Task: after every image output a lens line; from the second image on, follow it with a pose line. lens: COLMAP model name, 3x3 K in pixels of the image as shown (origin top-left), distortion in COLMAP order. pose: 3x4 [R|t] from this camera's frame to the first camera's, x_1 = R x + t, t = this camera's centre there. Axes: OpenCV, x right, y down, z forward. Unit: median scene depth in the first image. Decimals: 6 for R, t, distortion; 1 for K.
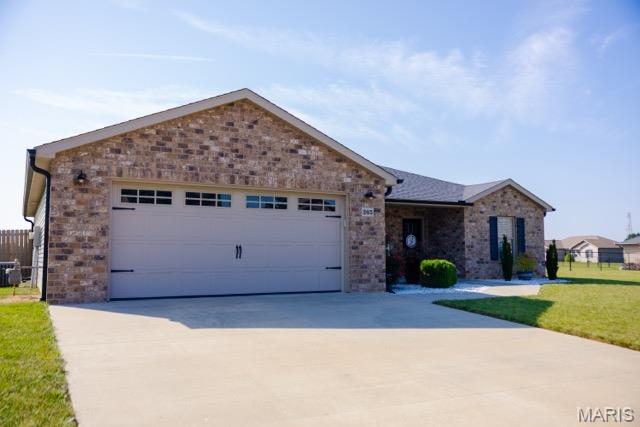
lens RADIAL K [[553.2, 0, 320.0], [0, 553.2, 213.5], [0, 0, 1]] dist [-0.003809, -0.000484]
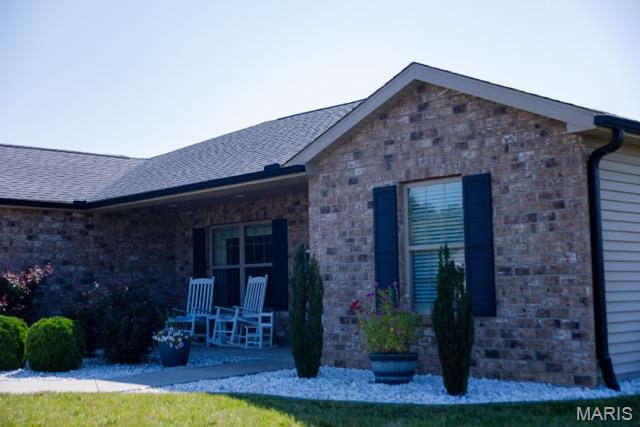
lens RADIAL K [[873.8, 0, 320.0], [0, 873.8, 213.5], [0, 0, 1]] dist [0.021323, 0.012575]
pose [[0.260251, -0.087015, -0.961612, 1.269437], [0.098986, 0.993088, -0.063074, 0.080130], [0.960454, -0.078771, 0.267066, 1.258983]]
